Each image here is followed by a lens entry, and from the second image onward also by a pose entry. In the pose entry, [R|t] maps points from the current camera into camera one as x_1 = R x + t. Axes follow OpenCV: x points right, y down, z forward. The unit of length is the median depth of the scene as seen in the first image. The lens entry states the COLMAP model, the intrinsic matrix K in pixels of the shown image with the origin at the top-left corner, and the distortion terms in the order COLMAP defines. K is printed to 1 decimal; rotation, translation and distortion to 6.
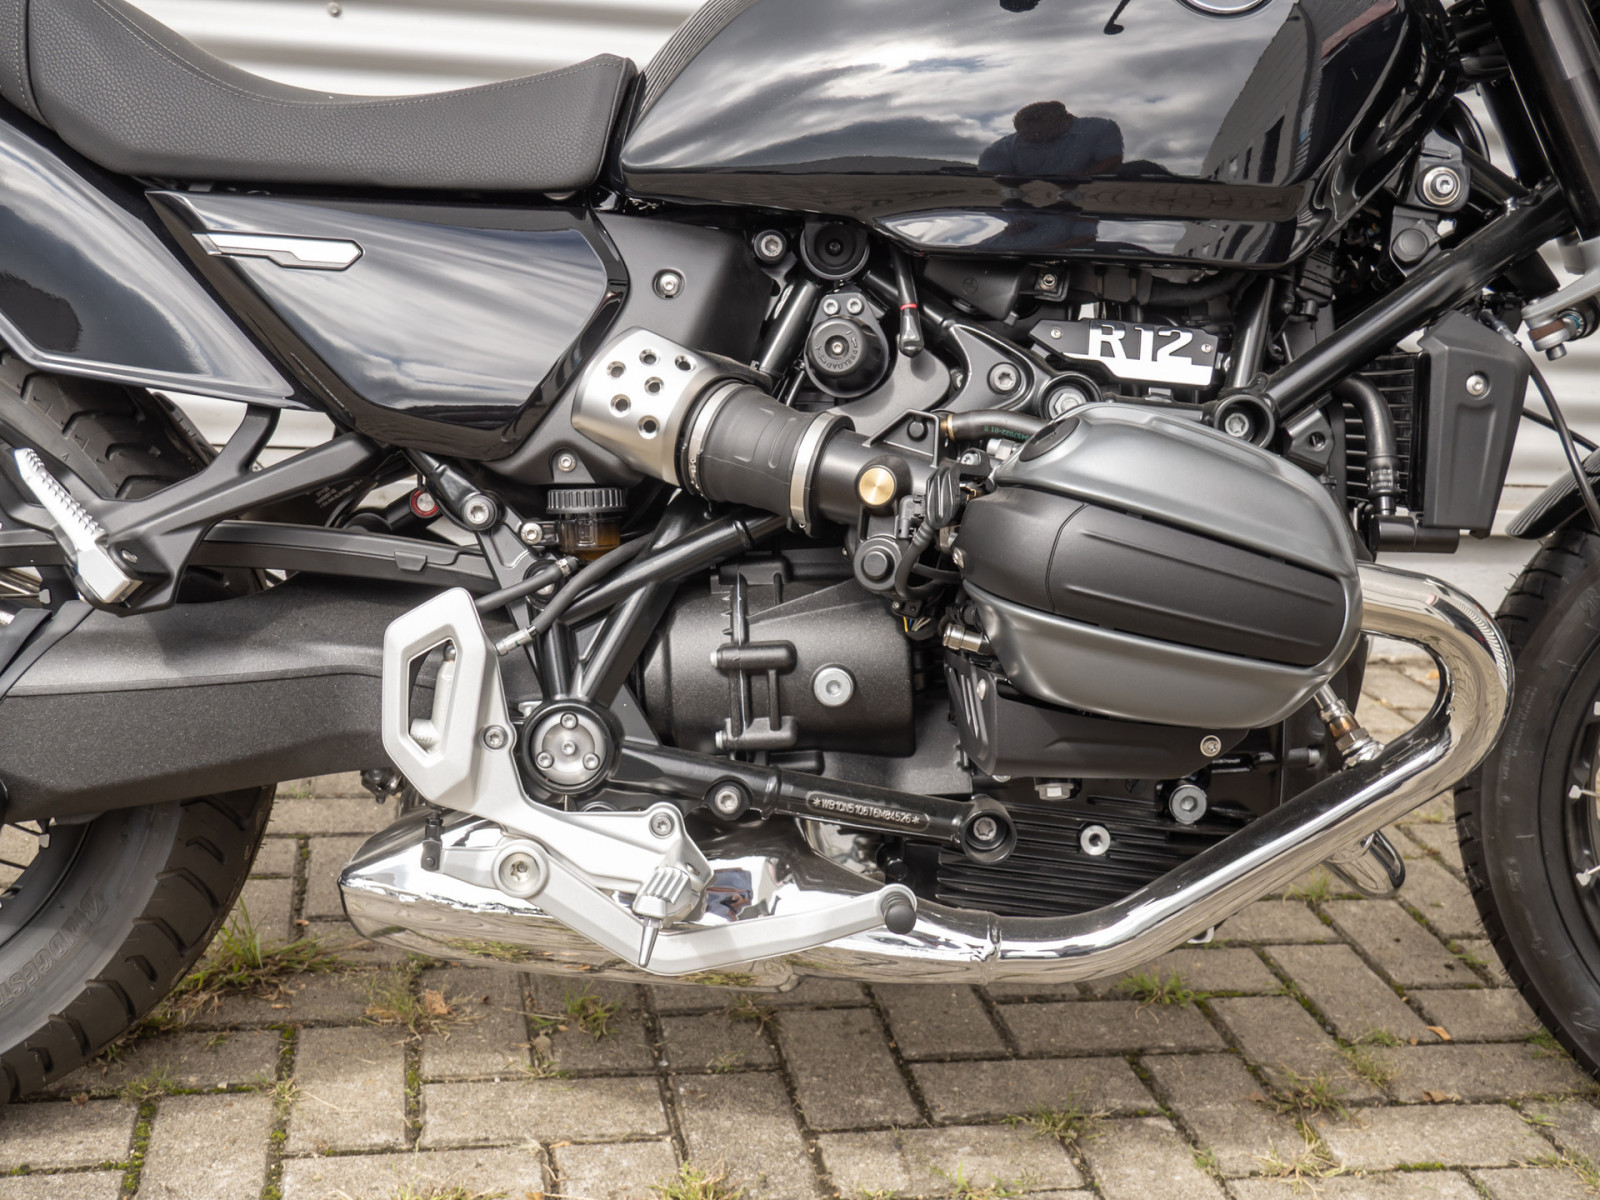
lens RADIAL K [[1969.1, 0, 812.8], [0, 1969.1, 602.4], [0, 0, 1]] dist [0.029414, 0.000000]
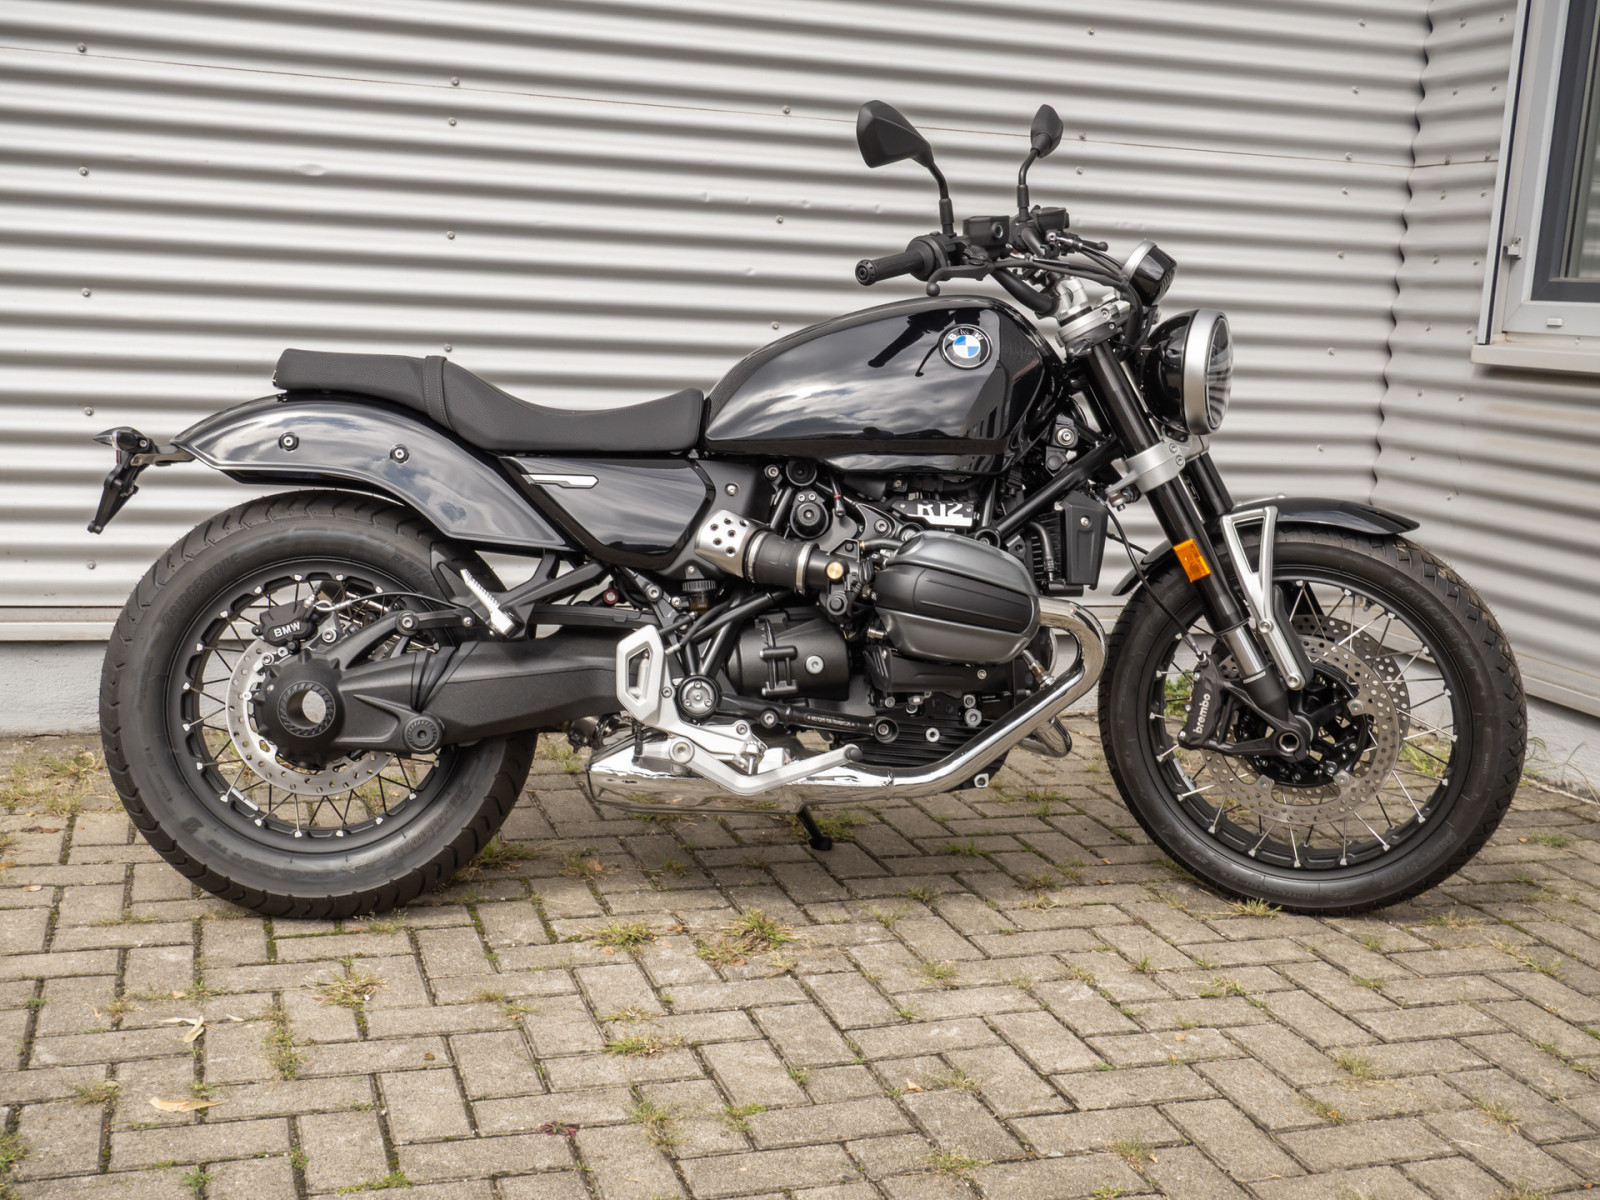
lens RADIAL K [[1757.1, 0, 800.7], [0, 1757.1, 598.7], [0, 0, 1]] dist [0.023887, 0.000000]
pose [[0.993351, -0.039859, 0.108009, -0.213684], [0.051466, 0.992938, -0.106894, 0.177358], [-0.102985, 0.111742, 0.988386, -0.959836]]
